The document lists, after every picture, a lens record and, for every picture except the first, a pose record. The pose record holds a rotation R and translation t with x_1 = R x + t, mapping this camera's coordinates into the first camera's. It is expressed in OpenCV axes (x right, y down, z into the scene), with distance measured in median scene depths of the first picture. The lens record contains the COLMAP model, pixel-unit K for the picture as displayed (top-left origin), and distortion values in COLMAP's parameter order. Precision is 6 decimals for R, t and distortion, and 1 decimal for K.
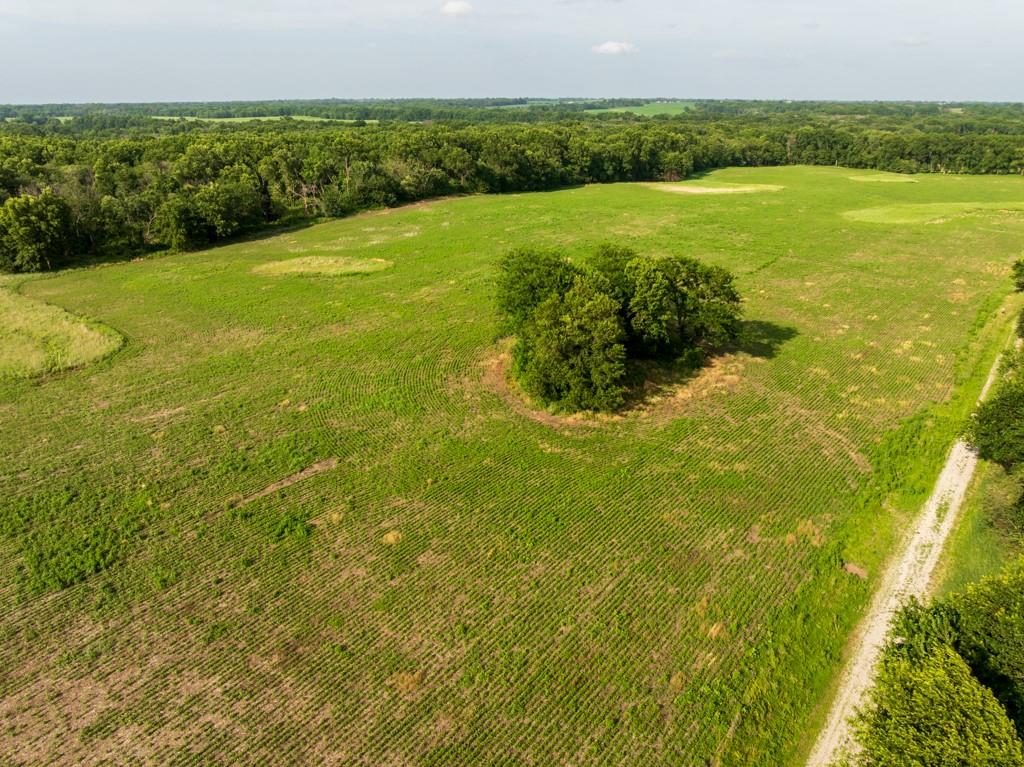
lens RADIAL K [[717.4, 0, 512.0], [0, 717.4, 383.5], [0, 0, 1]] dist [-0.051743, 0.026464]
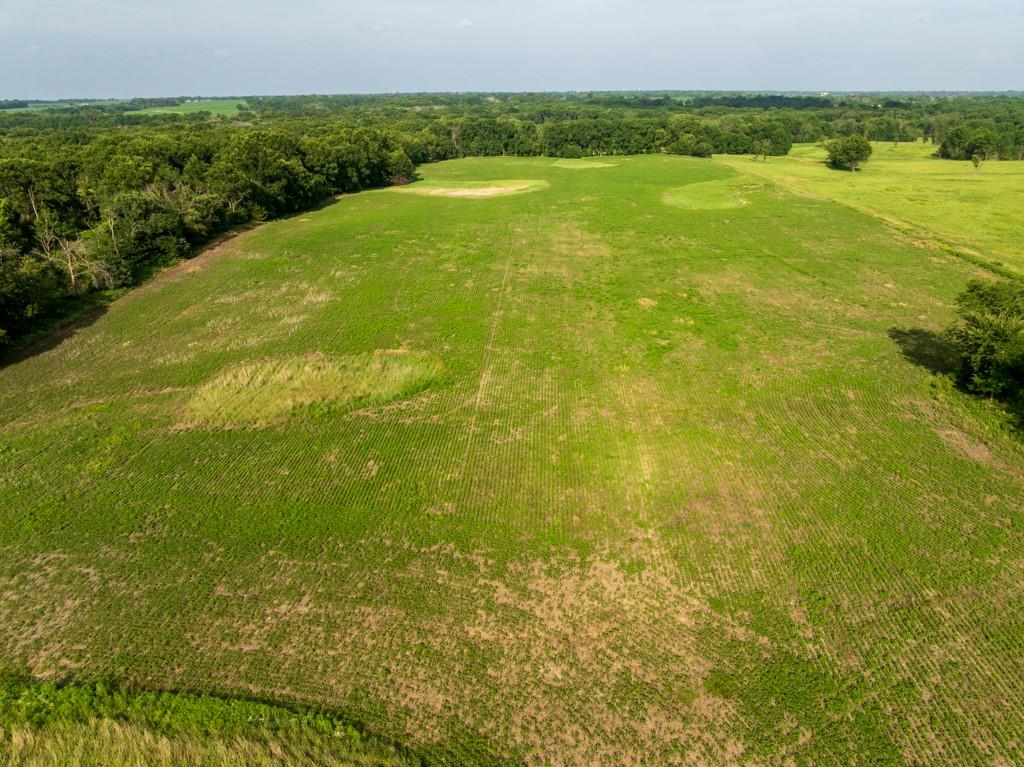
lens RADIAL K [[729.0, 0, 514.9], [0, 729.0, 367.6], [0, 0, 1]] dist [-0.042246, 0.004931]
pose [[0.815478, -0.210980, 0.538964, -0.207327], [0.222223, 0.973956, 0.045025, -0.077783], [-0.534426, 0.083054, 0.841125, 0.203389]]
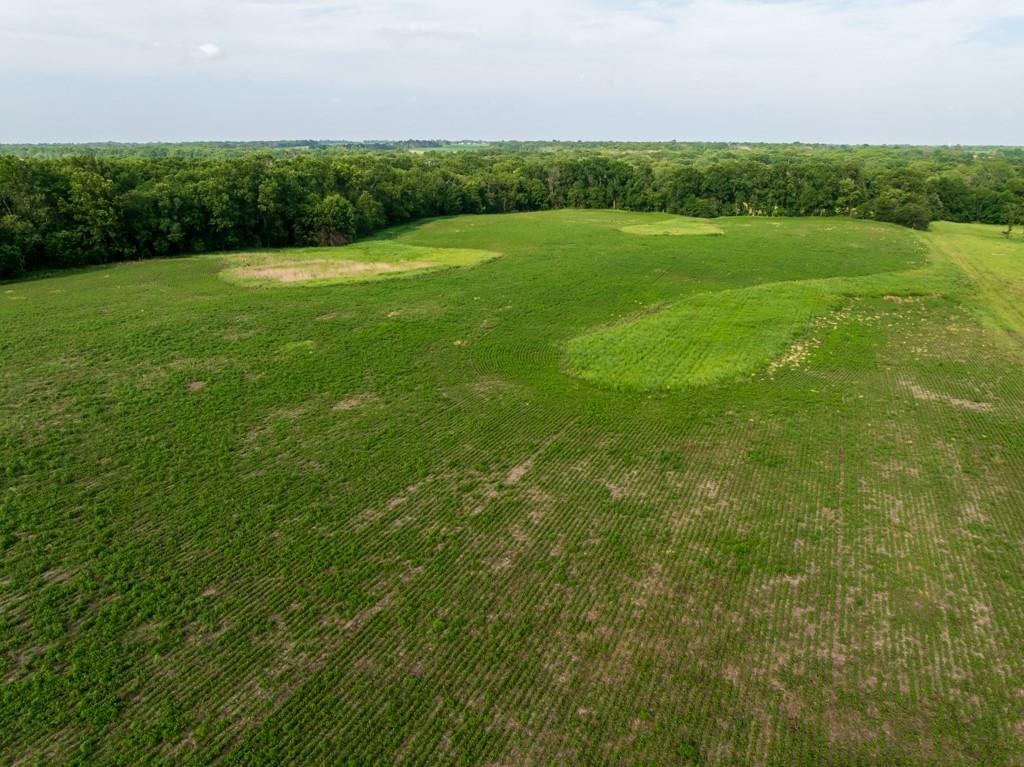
lens RADIAL K [[716.6, 0, 512.0], [0, 716.6, 383.5], [0, 0, 1]] dist [0.023408, -0.139244]
pose [[0.971745, -0.071110, 0.225067, 0.244796], [0.083914, 0.995324, -0.047833, -0.141728], [-0.220613, 0.065368, 0.973168, 0.440707]]
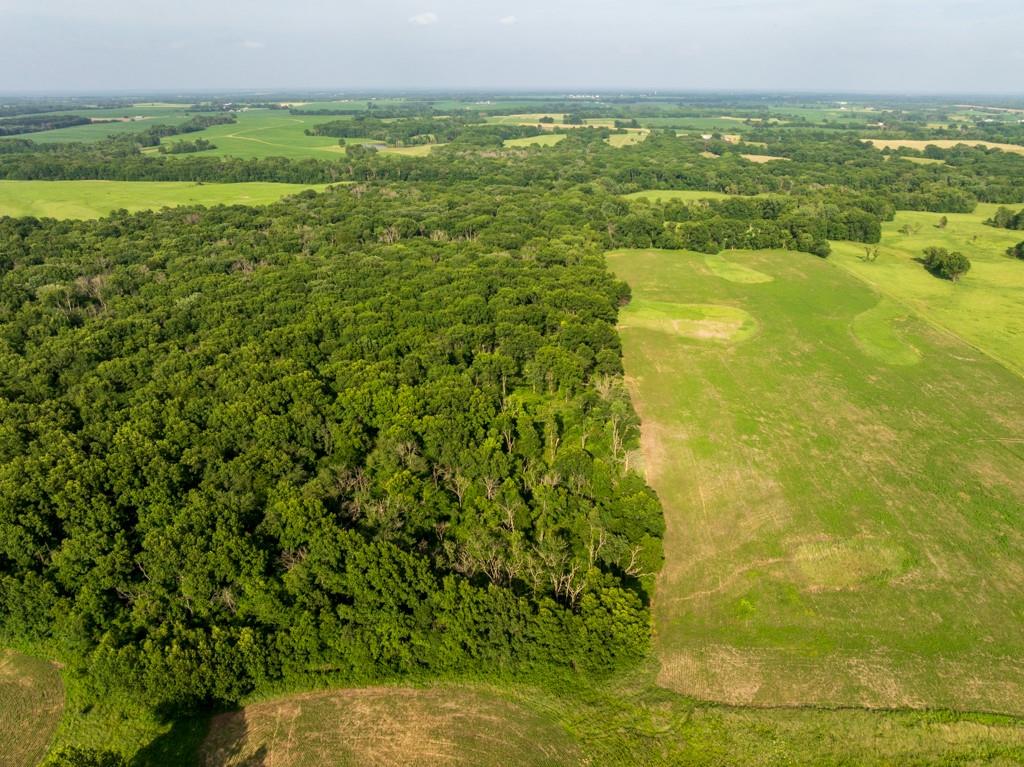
lens RADIAL K [[729.0, 0, 514.9], [0, 729.0, 367.6], [0, 0, 1]] dist [-0.042246, 0.004931]
pose [[0.819956, -0.205615, 0.534223, -0.602583], [0.210571, 0.976167, 0.052516, -0.304693], [-0.532289, 0.069431, 0.843711, 0.126377]]
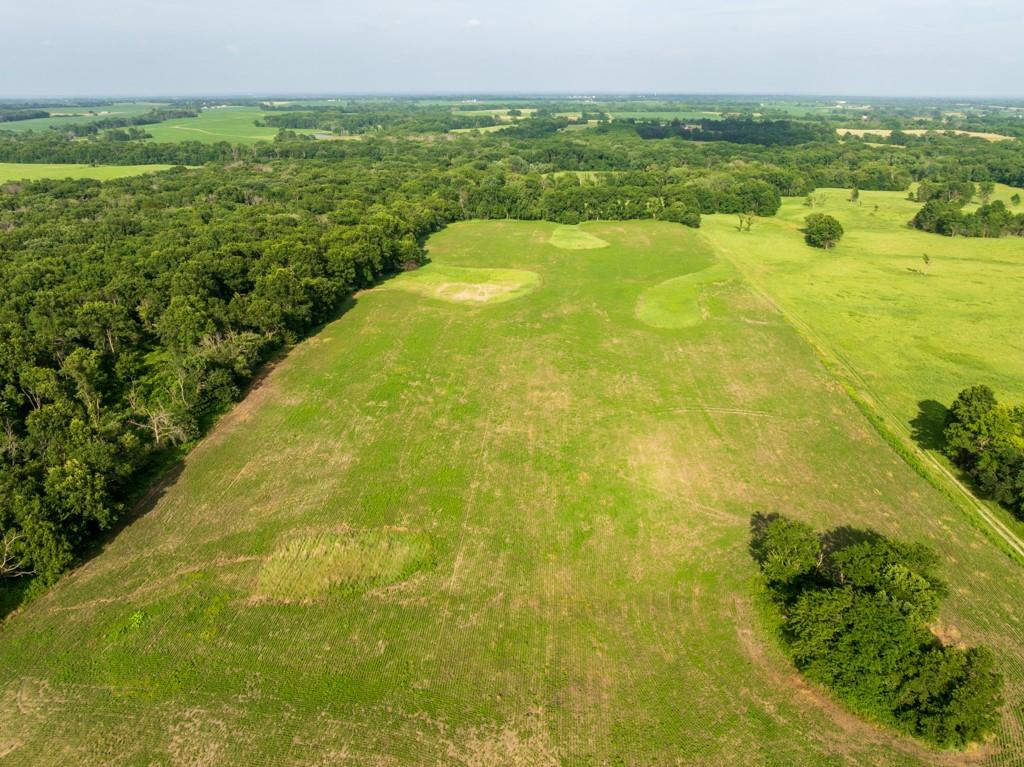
lens RADIAL K [[737.9, 0, 515.0], [0, 737.9, 364.2], [0, 0, 1]] dist [-0.038489, -0.005089]
pose [[0.827039, -0.194874, 0.527286, -0.236016], [0.207457, 0.977585, 0.035903, -0.174861], [-0.522464, 0.079696, 0.848929, 0.074683]]
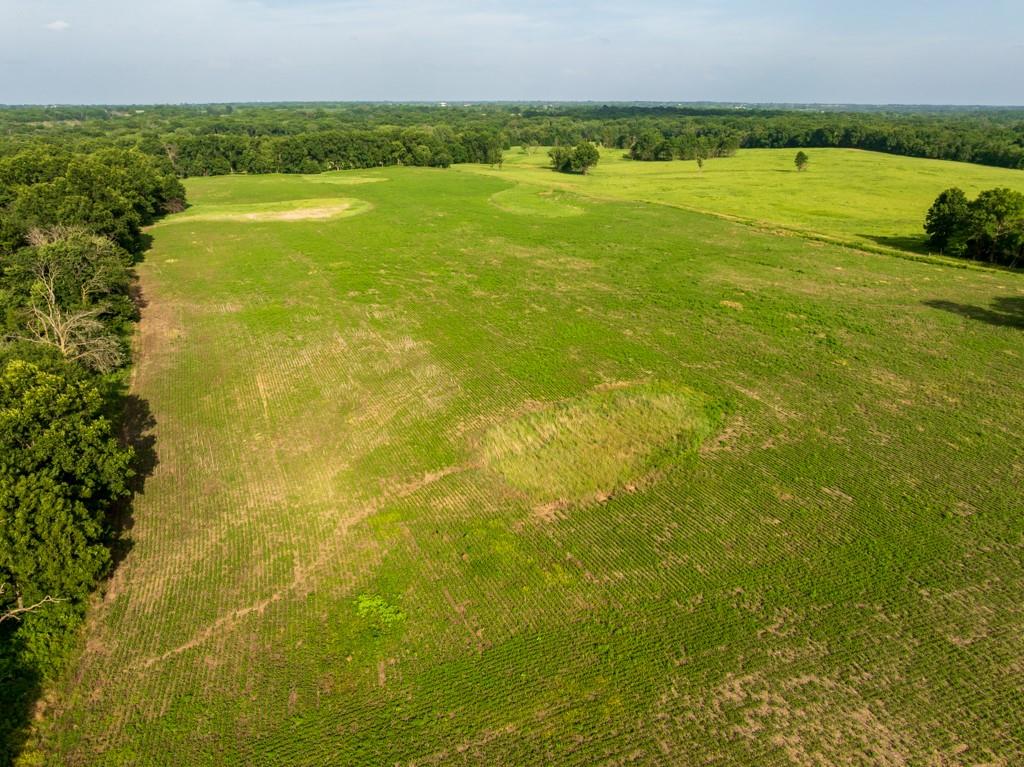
lens RADIAL K [[729.0, 0, 514.9], [0, 729.0, 367.6], [0, 0, 1]] dist [-0.042246, 0.004931]
pose [[0.447171, -0.306870, 0.840160, -0.333363], [0.331946, 0.929161, 0.162701, -0.144822], [-0.830572, 0.206132, 0.517358, 0.362853]]
